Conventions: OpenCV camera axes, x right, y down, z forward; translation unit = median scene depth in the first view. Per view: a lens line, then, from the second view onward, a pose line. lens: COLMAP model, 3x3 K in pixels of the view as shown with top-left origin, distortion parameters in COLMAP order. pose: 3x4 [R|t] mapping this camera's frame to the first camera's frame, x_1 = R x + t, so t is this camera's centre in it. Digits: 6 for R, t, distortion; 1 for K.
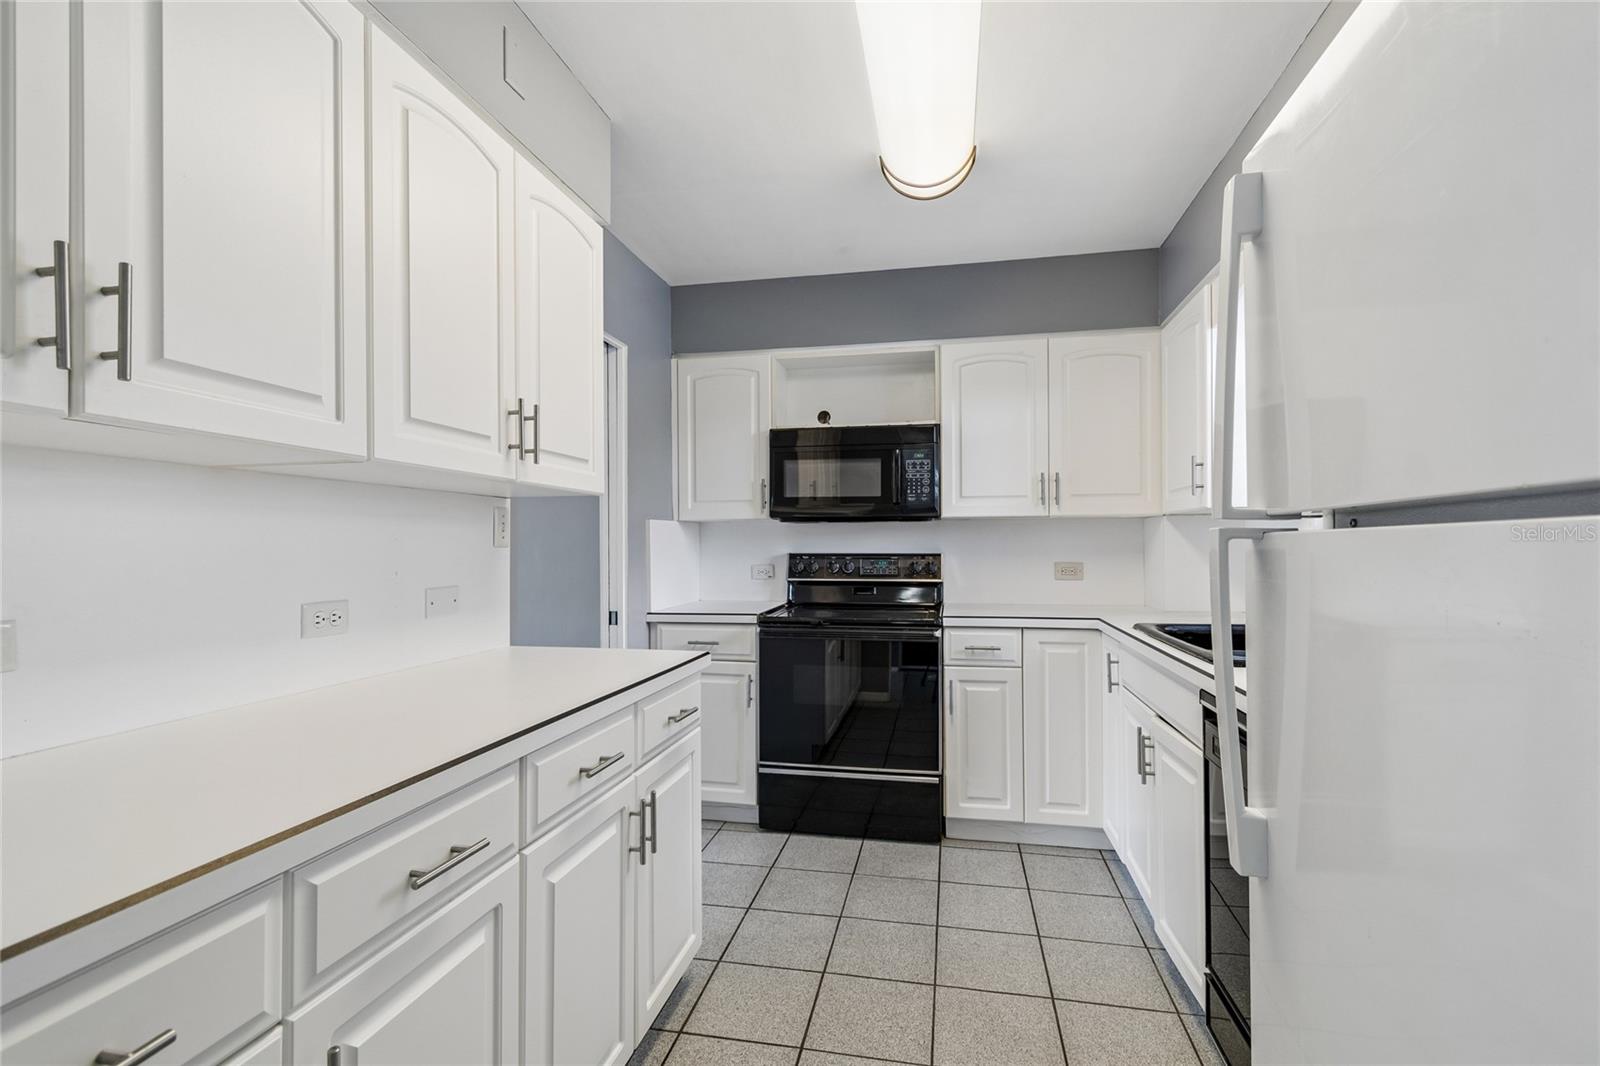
lens RADIAL K [[722.0, 0, 795.4], [0, 722.0, 538.8], [0, 0, 1]] dist [0.002868, -0.001414]
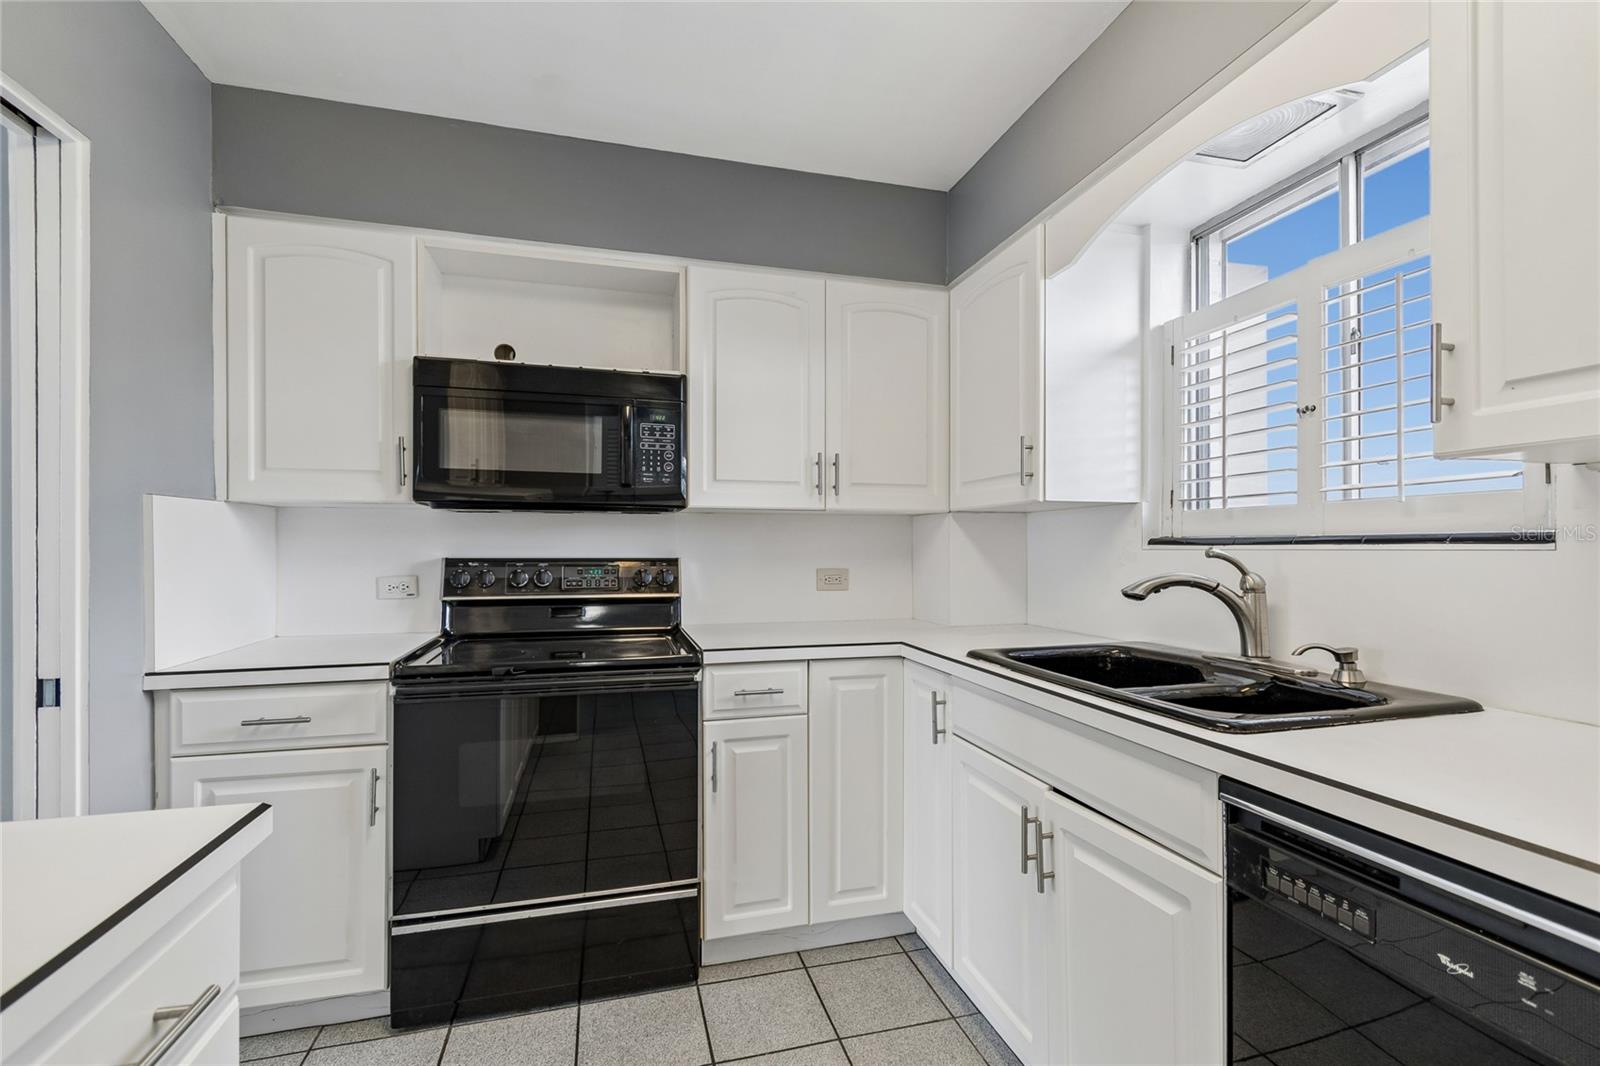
lens RADIAL K [[722.0, 0, 808.7], [0, 722.0, 547.2], [0, 0, 1]] dist [0.002868, -0.001414]
pose [[0.885605, 0.004899, 0.464413, -0.024446], [-0.007980, 0.999957, 0.004669, 0.005332], [-0.464370, -0.007841, 0.885607, 0.325273]]
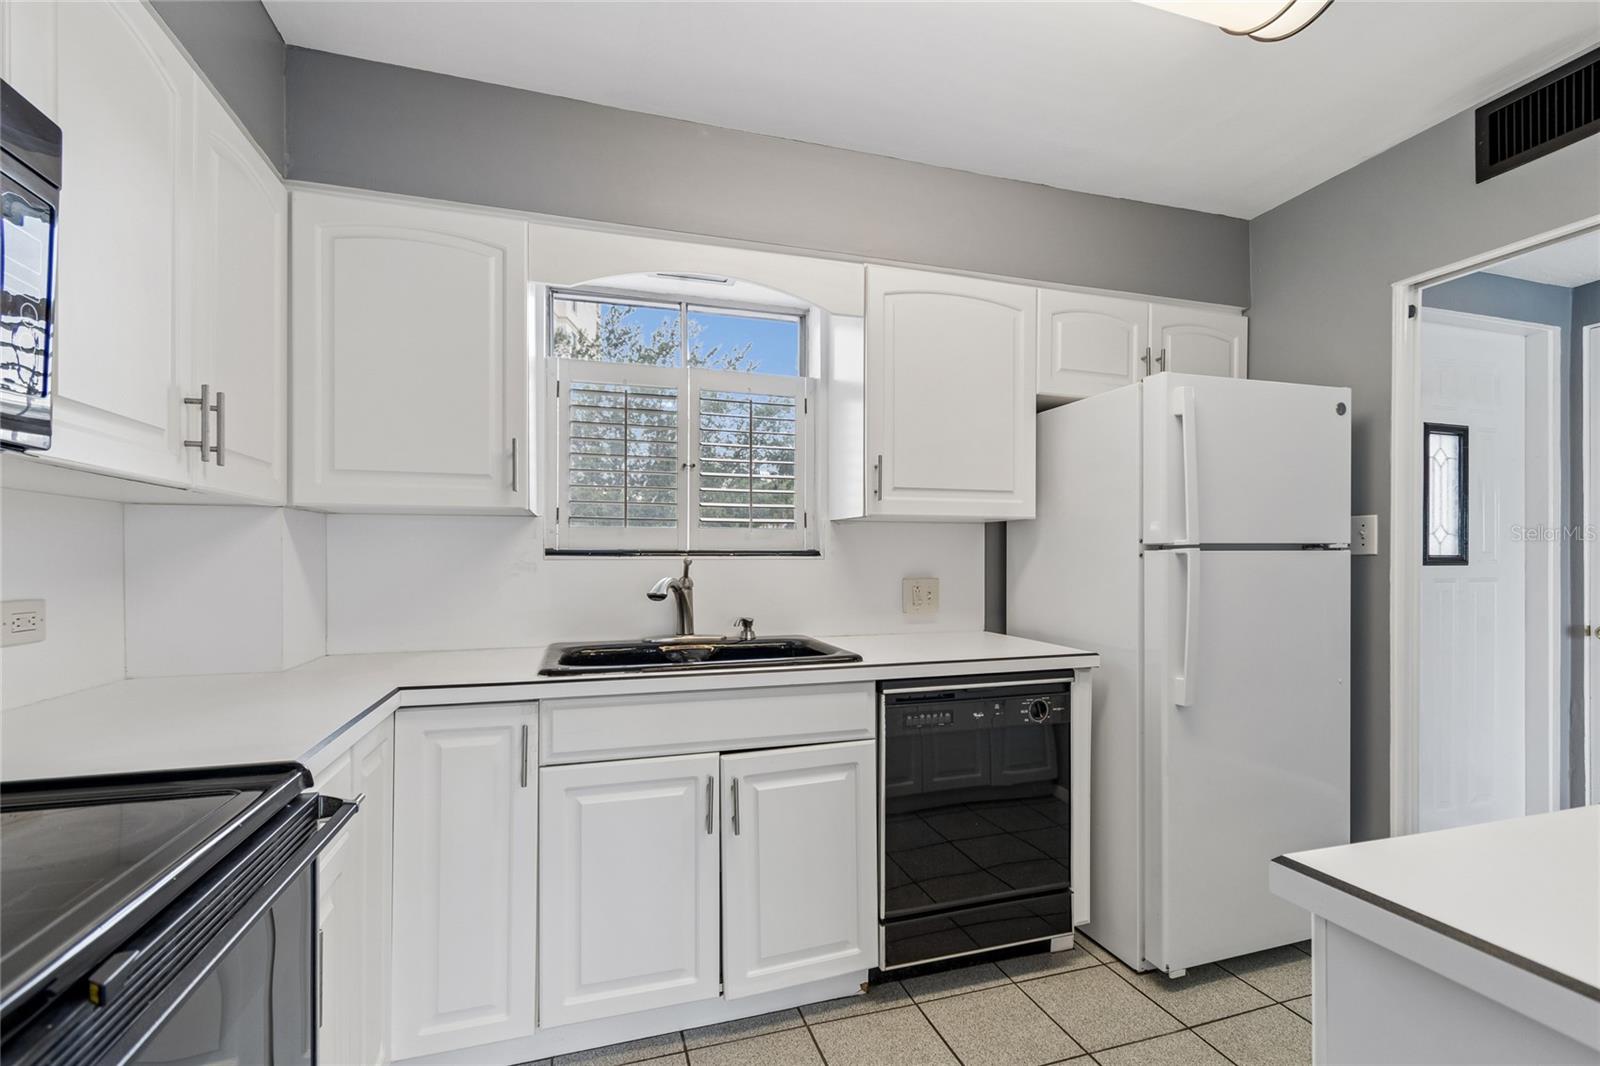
lens RADIAL K [[722.0, 0, 800.1], [0, 722.0, 567.5], [0, 0, 1]] dist [0.002868, -0.001414]
pose [[-0.481852, 0.002169, 0.876250, -0.200880], [0.005947, 0.999982, 0.000794, 0.016627], [-0.876232, 0.005594, -0.481857, 0.900223]]
